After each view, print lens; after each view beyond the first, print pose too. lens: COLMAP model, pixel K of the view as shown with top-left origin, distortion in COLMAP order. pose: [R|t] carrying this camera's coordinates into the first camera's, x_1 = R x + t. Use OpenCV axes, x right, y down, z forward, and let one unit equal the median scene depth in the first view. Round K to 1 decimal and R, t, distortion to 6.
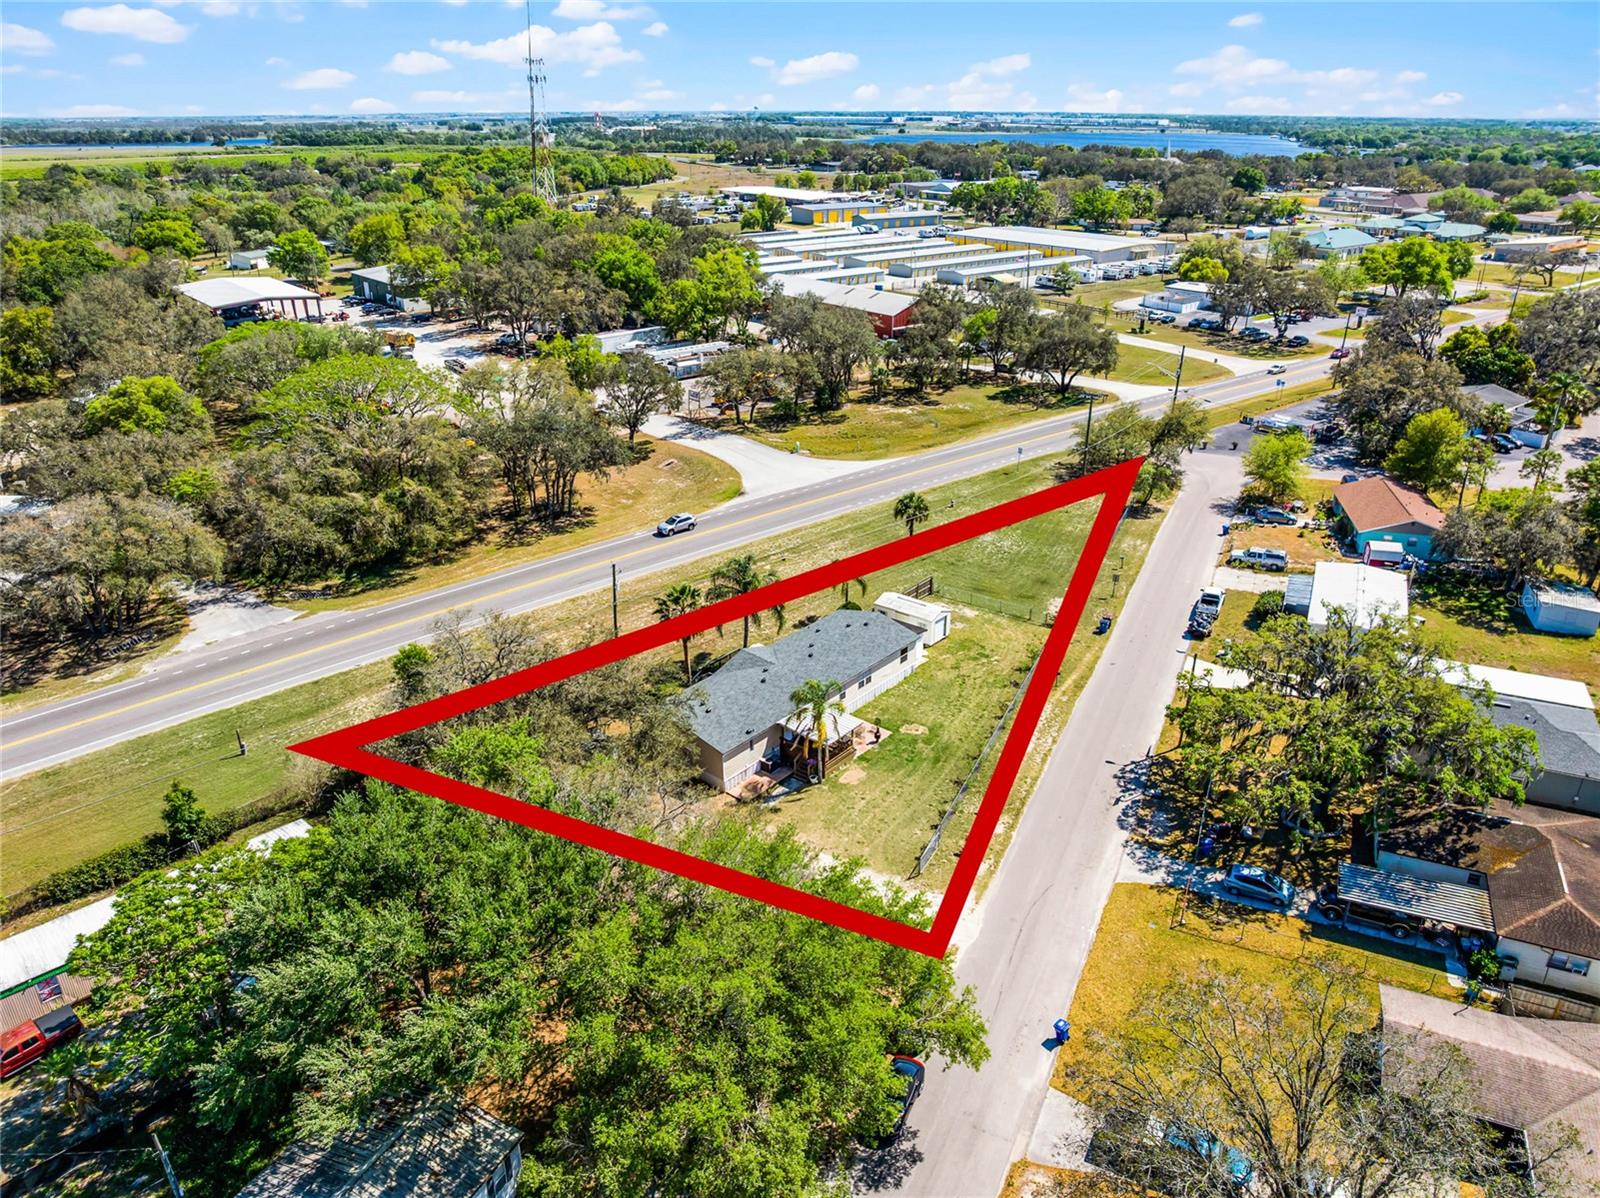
lens RADIAL K [[1152.9, 0, 800.0], [0, 1152.9, 599.0], [0, 0, 1]] dist [-0.032113, 0.000145]
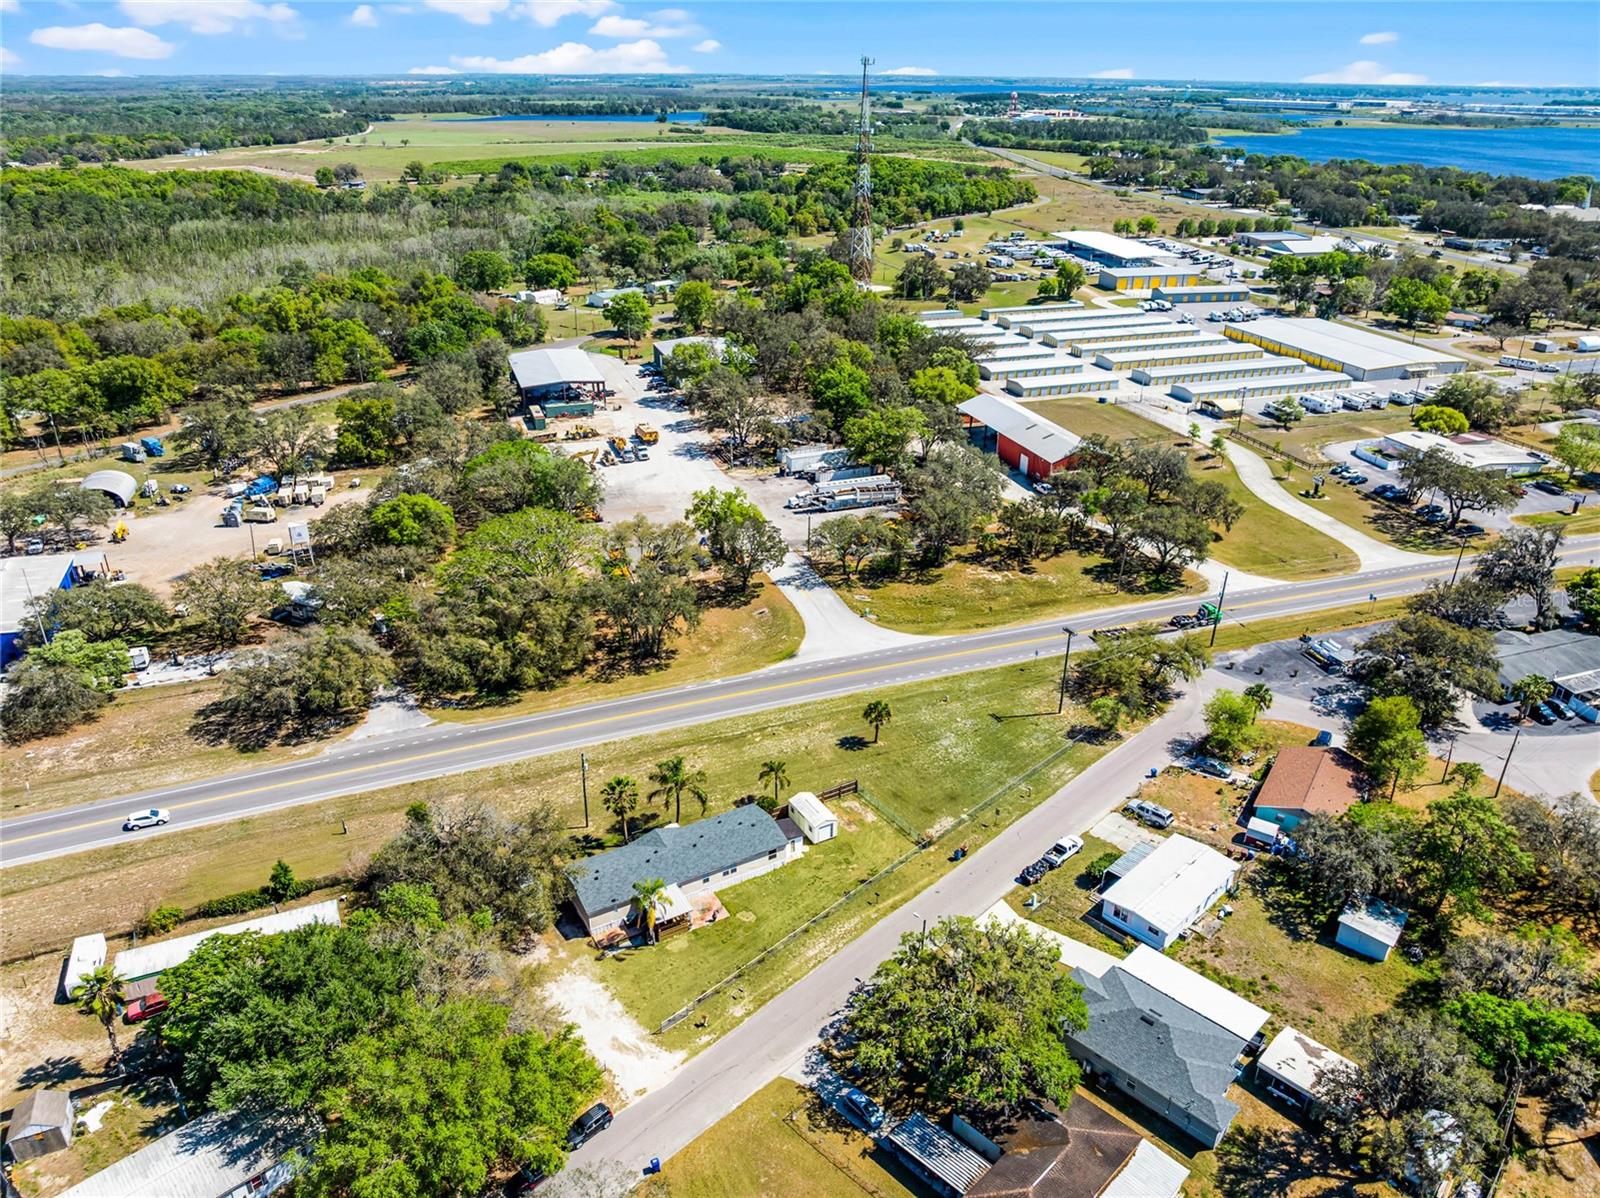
lens RADIAL K [[1152.9, 0, 800.0], [0, 1152.9, 599.0], [0, 0, 1]] dist [-0.032113, 0.000145]
pose [[0.935672, 0.159478, -0.314777, 0.382097], [-0.146913, 0.987115, 0.063413, -0.260135], [0.320834, -0.013089, 0.947045, -0.214295]]
